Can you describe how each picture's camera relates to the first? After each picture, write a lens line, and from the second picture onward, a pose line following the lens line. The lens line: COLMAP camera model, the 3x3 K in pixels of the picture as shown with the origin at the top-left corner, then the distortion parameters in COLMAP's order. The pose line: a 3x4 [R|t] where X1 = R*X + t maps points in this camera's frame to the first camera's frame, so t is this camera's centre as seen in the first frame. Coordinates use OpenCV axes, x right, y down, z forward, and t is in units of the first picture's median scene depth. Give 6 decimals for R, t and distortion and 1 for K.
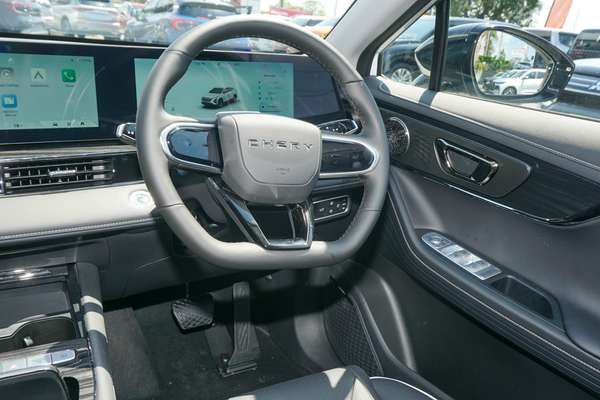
lens RADIAL K [[498.1, 0, 301.1], [0, 498.1, 219.7], [0, 0, 1]] dist [-0.009096, -0.001011]
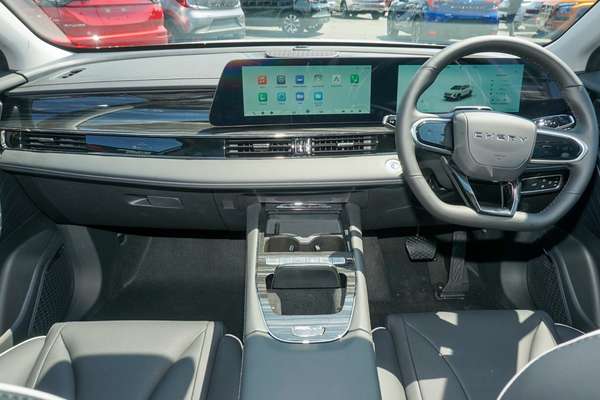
lens RADIAL K [[428.7, 0, 300.0], [0, 428.7, 200.0], [0, 0, 1]] dist [-0.012606, 0.000821]
pose [[0.871399, 0.121786, -0.475218, 0.050911], [-0.083971, 0.991428, 0.100101, -0.046309], [0.483335, -0.047323, 0.874155, -0.244871]]
